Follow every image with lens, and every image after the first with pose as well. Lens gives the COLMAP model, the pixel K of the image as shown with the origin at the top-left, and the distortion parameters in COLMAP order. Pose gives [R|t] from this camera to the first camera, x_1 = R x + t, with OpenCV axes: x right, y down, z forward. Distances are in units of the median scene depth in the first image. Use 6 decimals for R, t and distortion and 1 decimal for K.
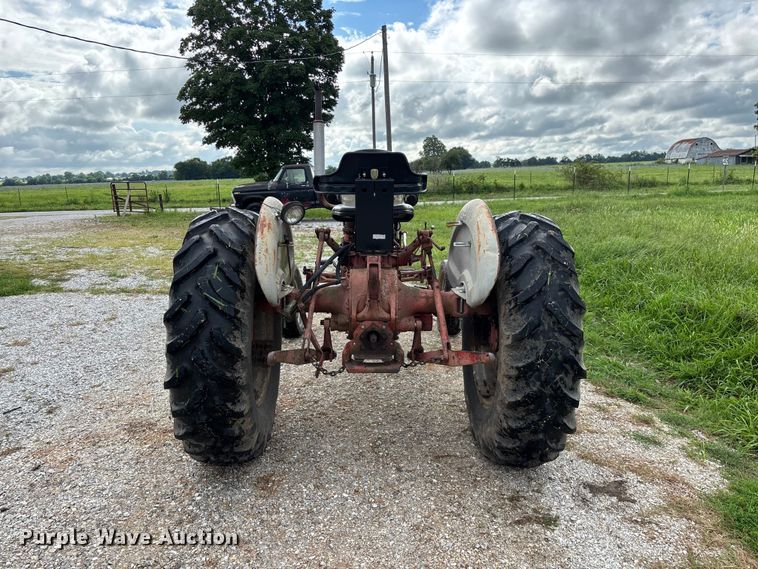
lens RADIAL K [[573.8, 0, 375.8], [0, 573.8, 285.5], [0, 0, 1]] dist [0.050793, -0.049319]
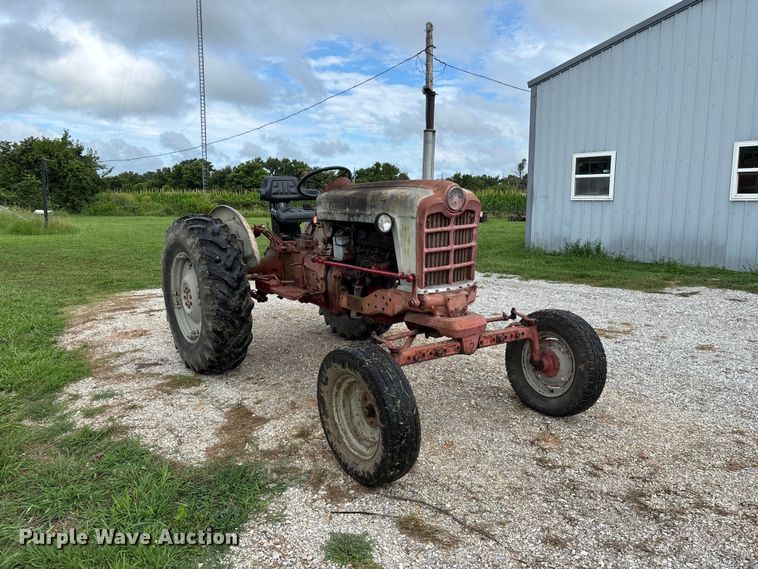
lens RADIAL K [[573.8, 0, 380.3], [0, 573.8, 281.9], [0, 0, 1]] dist [0.050793, -0.049319]
pose [[-0.817536, 0.106684, -0.565910, 0.092685], [-0.091221, 0.946293, 0.310174, -0.060125], [0.568607, 0.305201, -0.763896, 0.313517]]
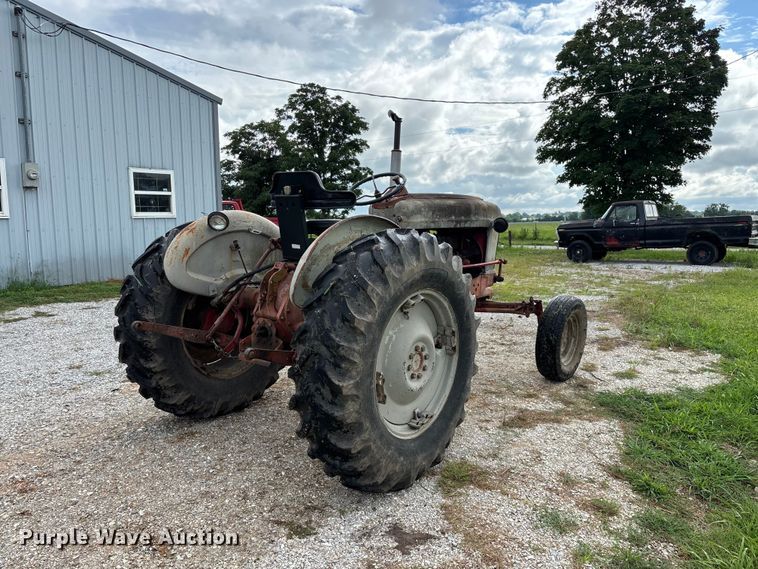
lens RADIAL K [[573.8, 0, 381.7], [0, 573.8, 291.5], [0, 0, 1]] dist [0.050793, -0.049319]
pose [[0.782534, 0.093861, -0.615492, 0.102146], [-0.130238, 0.991378, -0.014402, -0.000438], [0.608833, 0.091431, 0.788012, 0.028060]]
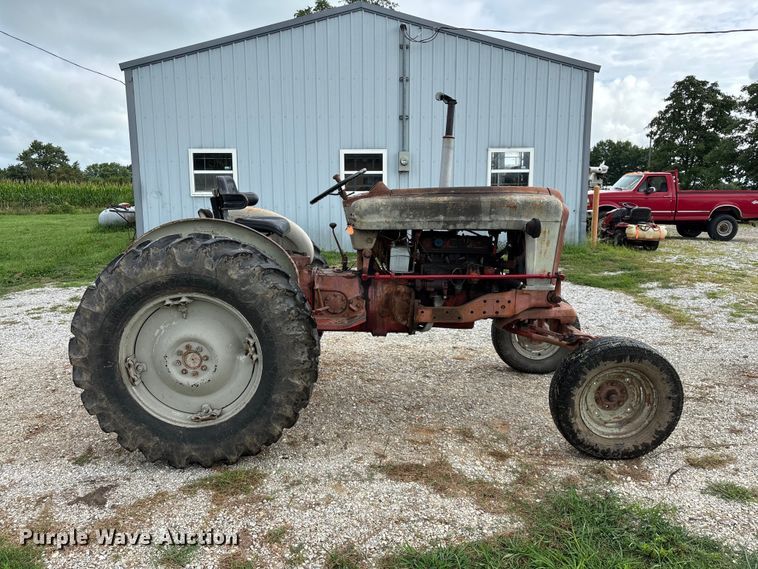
lens RADIAL K [[573.8, 0, 382.8], [0, 573.8, 282.2], [0, 0, 1]] dist [0.050793, -0.049319]
pose [[0.006032, 0.183885, -0.982929, 0.158958], [-0.190879, 0.965085, 0.179376, -0.036335], [0.981595, 0.186538, 0.040921, 0.161571]]
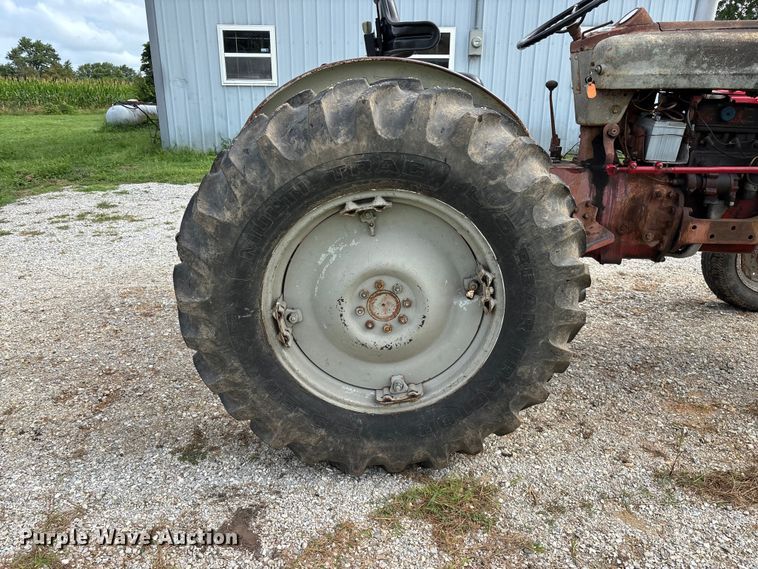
lens RADIAL K [[573.8, 0, 381.7], [0, 573.8, 287.6], [0, 0, 1]] dist [0.050793, -0.049319]
pose [[-0.003482, 0.339038, -0.940766, 0.105073], [-0.198924, 0.921736, 0.332916, -0.015572], [0.980009, 0.188300, 0.064233, 0.122961]]
